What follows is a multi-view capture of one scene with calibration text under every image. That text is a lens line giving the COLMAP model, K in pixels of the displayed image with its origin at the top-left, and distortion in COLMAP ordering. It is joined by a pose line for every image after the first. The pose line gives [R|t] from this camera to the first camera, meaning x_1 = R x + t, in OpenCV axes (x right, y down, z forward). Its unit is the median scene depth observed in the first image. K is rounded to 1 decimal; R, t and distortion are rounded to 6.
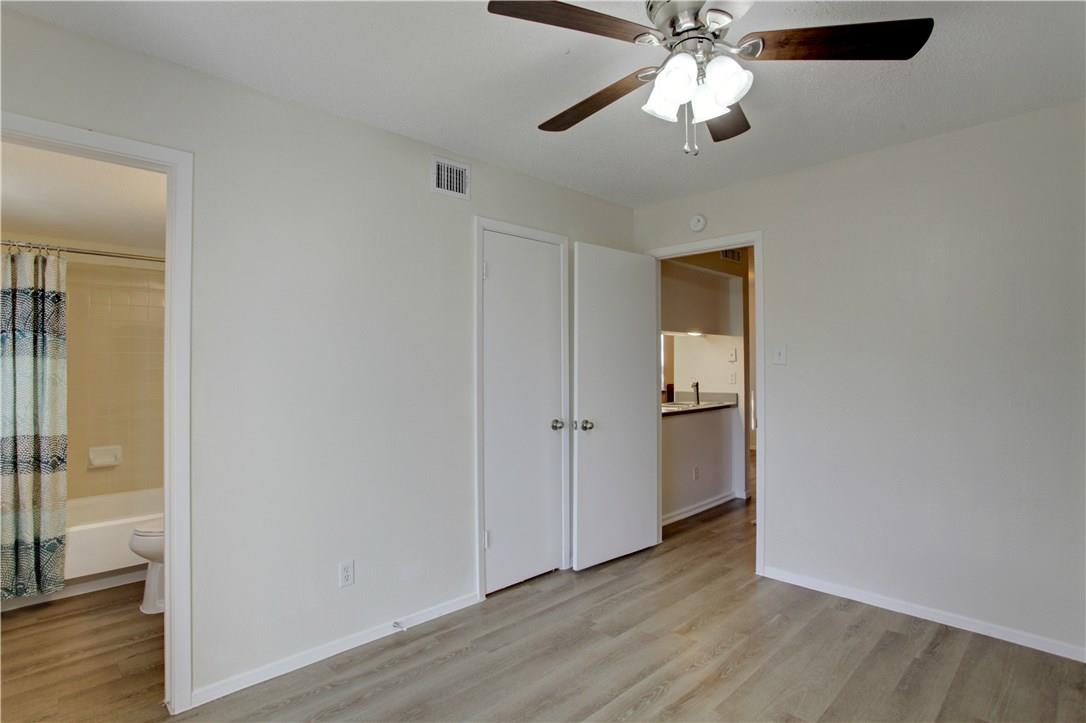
lens RADIAL K [[552.4, 0, 543.7], [0, 552.4, 359.0], [0, 0, 1]] dist [-0.055378, 0.025682]
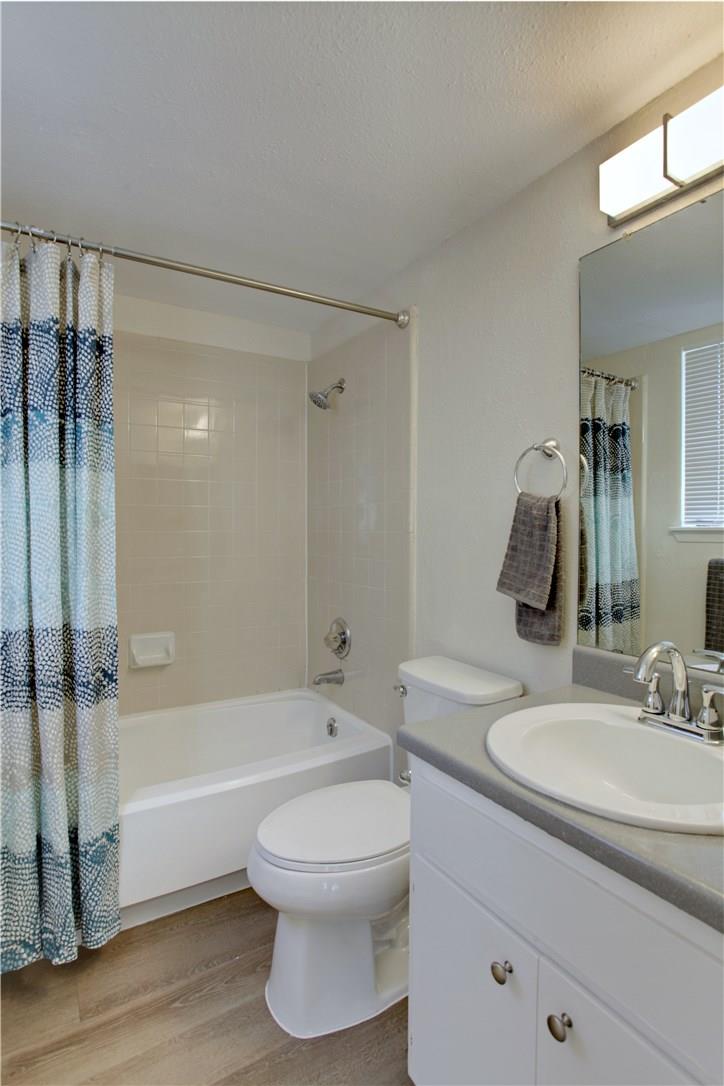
lens RADIAL K [[552.4, 0, 362.0], [0, 552.4, 543.0], [0, 0, 1]] dist [-0.055378, 0.025682]
pose [[0.974017, 0.007525, -0.226350, -0.574536], [-0.000699, 0.999543, 0.030224, 0.051044], [0.226474, -0.029280, 0.973577, 0.583094]]
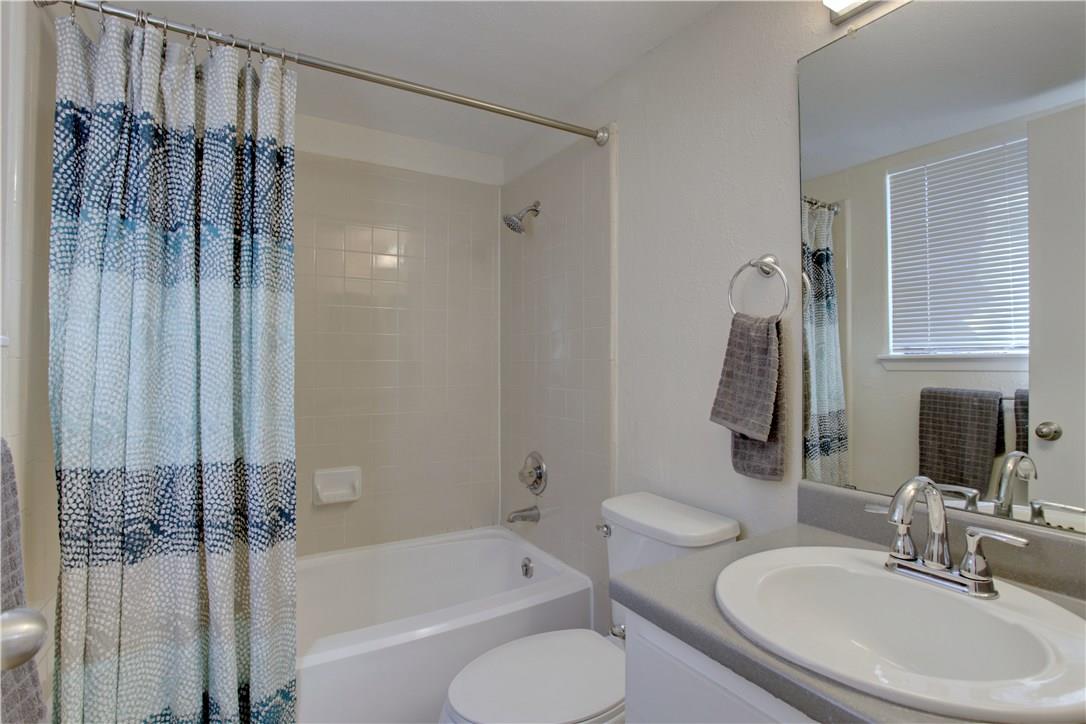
lens RADIAL K [[546.3, 0, 549.8], [0, 546.3, 359.9], [0, 0, 1]] dist [-0.063906, 0.024378]
pose [[0.973298, -0.002593, -0.229532, -0.595780], [0.002284, 0.999996, -0.001610, 0.059834], [0.229535, 0.001043, 0.973300, 0.629676]]
